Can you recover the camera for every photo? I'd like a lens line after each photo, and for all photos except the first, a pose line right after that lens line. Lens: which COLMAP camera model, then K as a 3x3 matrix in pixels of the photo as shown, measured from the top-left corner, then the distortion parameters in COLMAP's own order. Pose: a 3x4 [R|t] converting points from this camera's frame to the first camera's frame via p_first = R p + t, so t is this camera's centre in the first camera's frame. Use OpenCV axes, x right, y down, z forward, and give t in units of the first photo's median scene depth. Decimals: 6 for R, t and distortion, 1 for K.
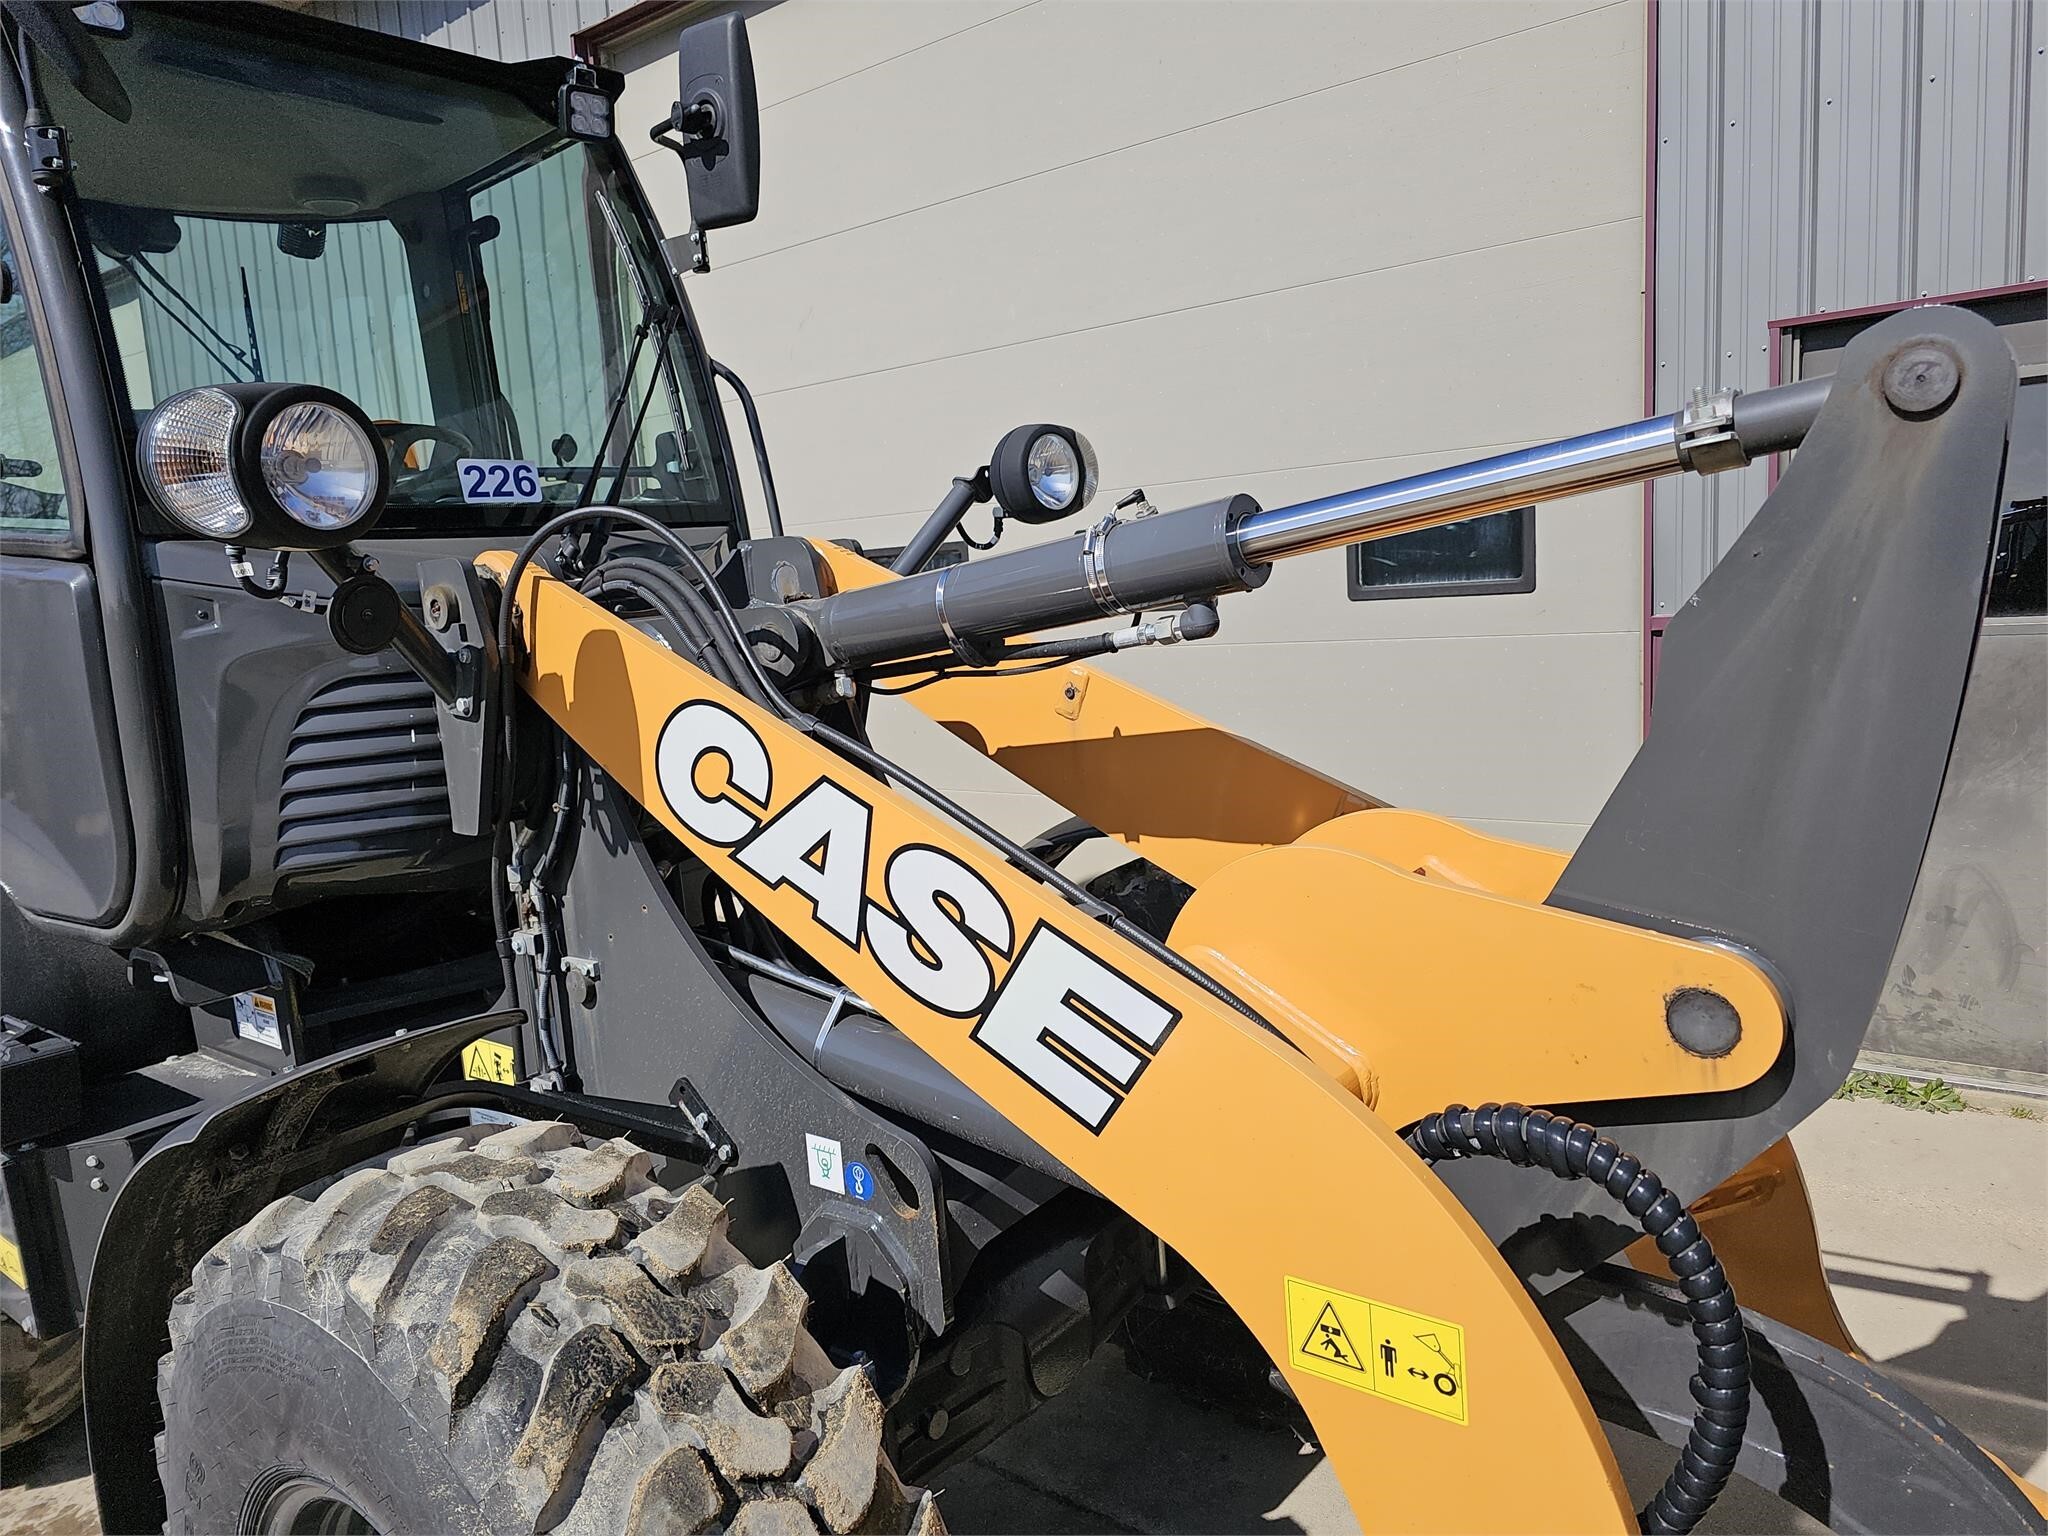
lens RADIAL K [[1382.6, 0, 1035.0], [0, 1382.6, 766.3], [0, 0, 1]] dist [0.055514, -0.053401]
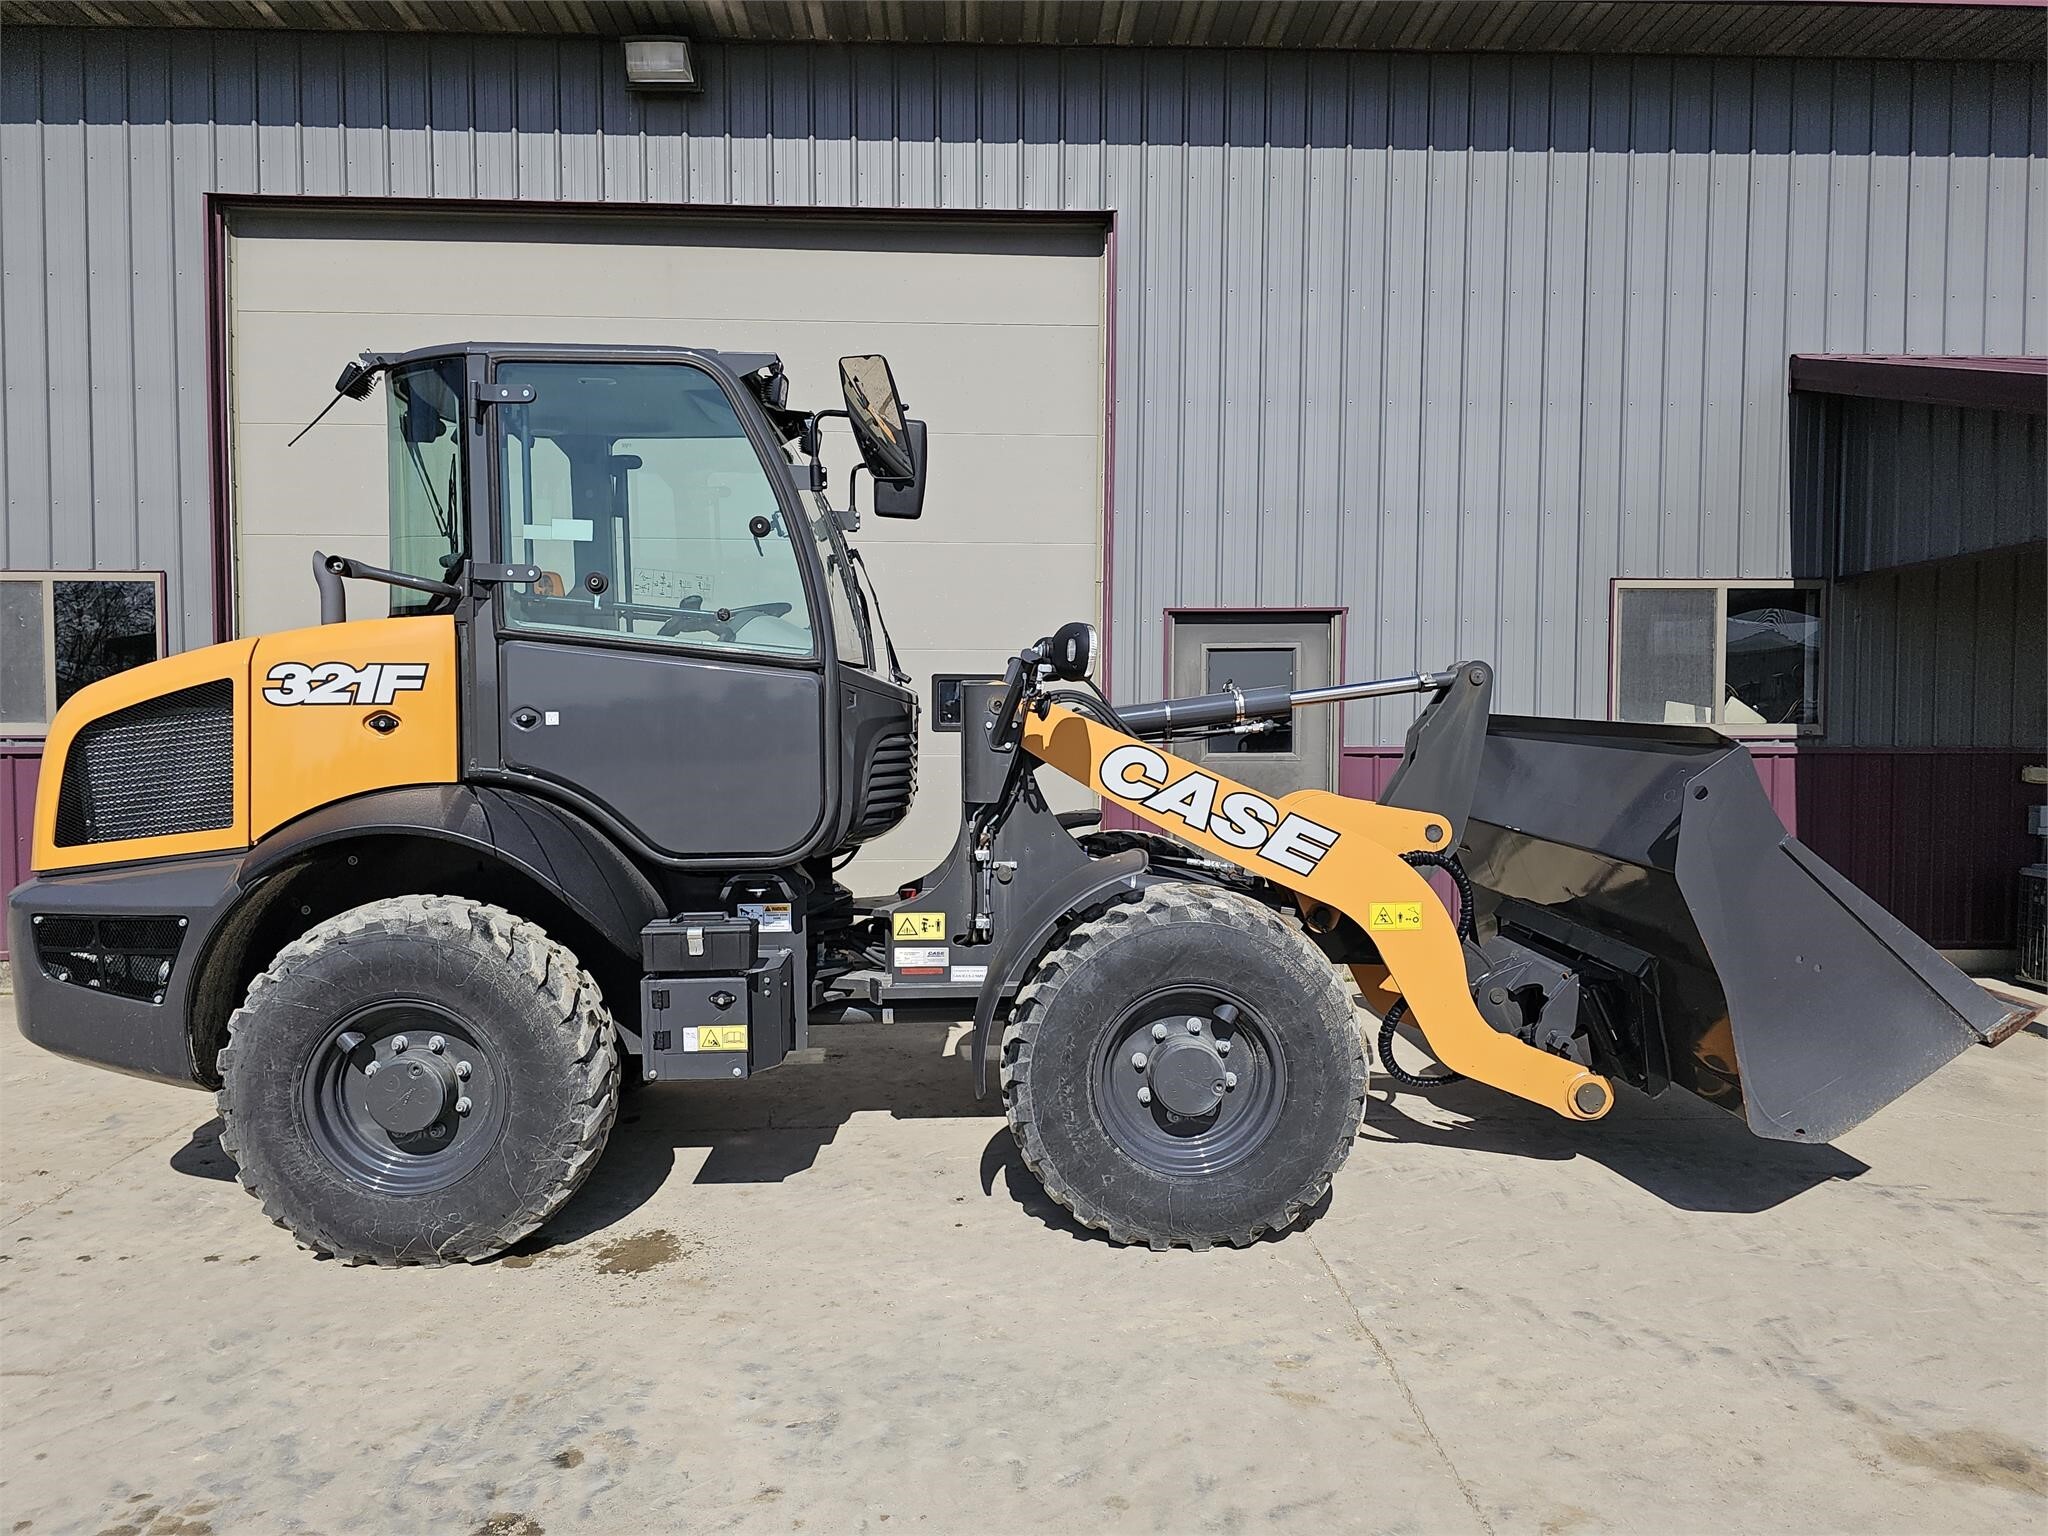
lens RADIAL K [[1382.6, 0, 1045.3], [0, 1382.6, 771.2], [0, 0, 1]] dist [0.055514, -0.053401]
pose [[0.764059, 0.036338, 0.644122, -1.953147], [0.034295, 0.994713, -0.096797, 0.239172], [-0.644234, 0.096048, 0.758773, -0.855014]]
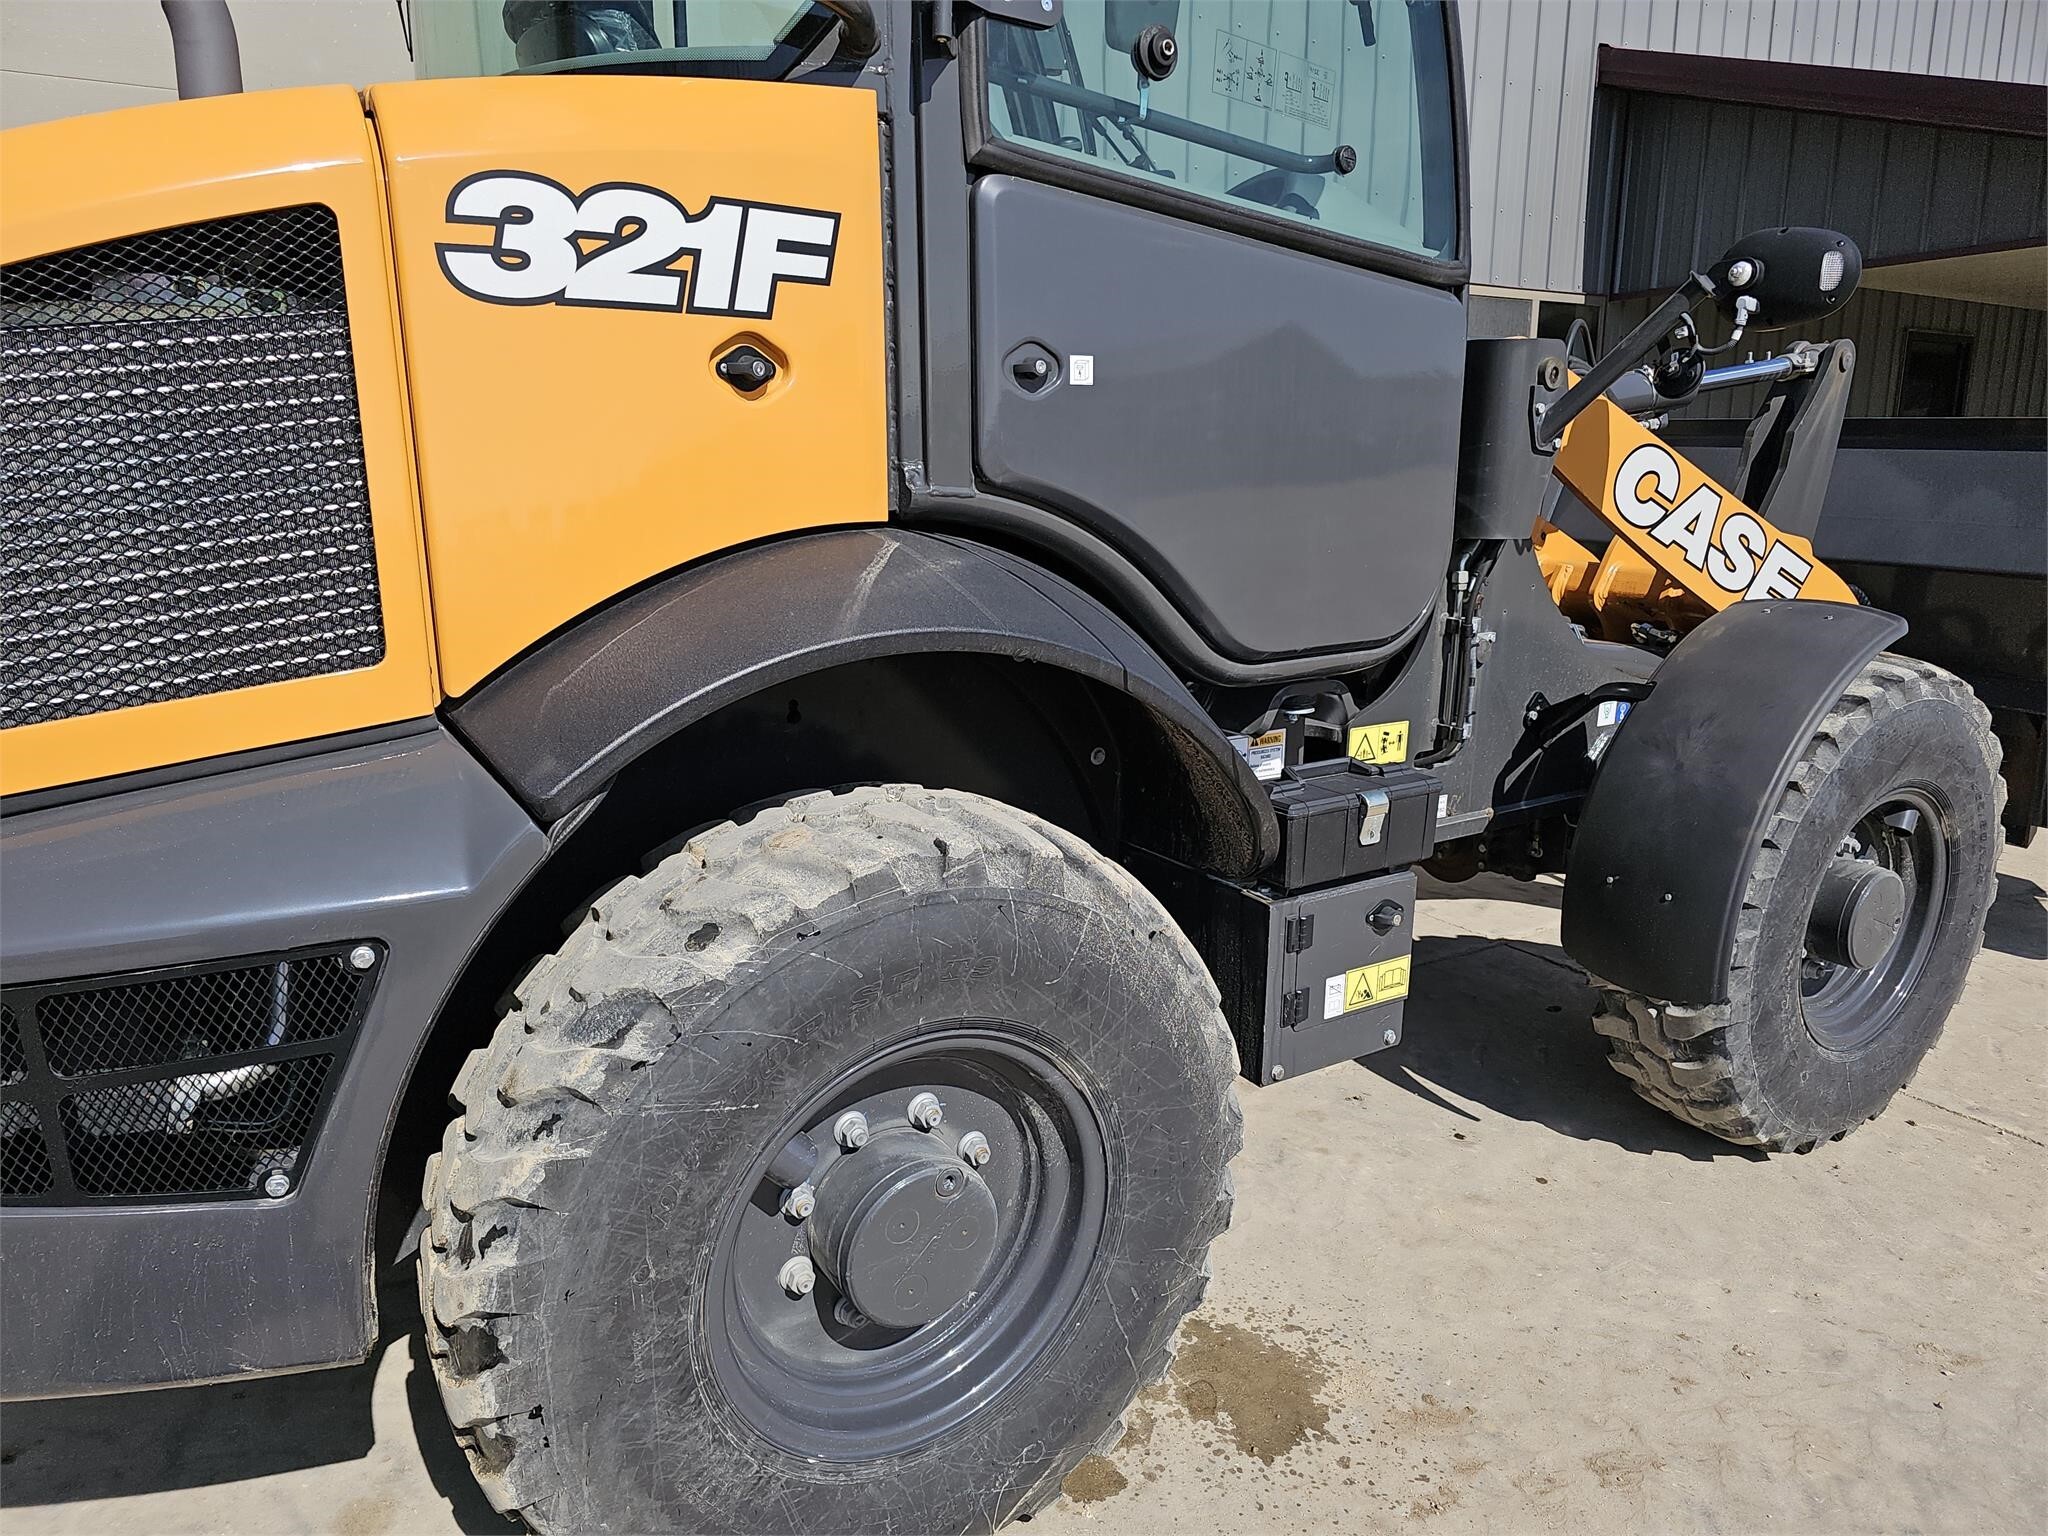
lens RADIAL K [[1379.4, 0, 1019.3], [0, 1379.4, 783.9], [0, 0, 1]] dist [0.055904, -0.049894]
pose [[0.336330, -0.149101, 0.929866, -2.110484], [0.105001, 0.987168, 0.120311, 0.077915], [-0.935872, 0.057173, 0.347670, 1.085672]]
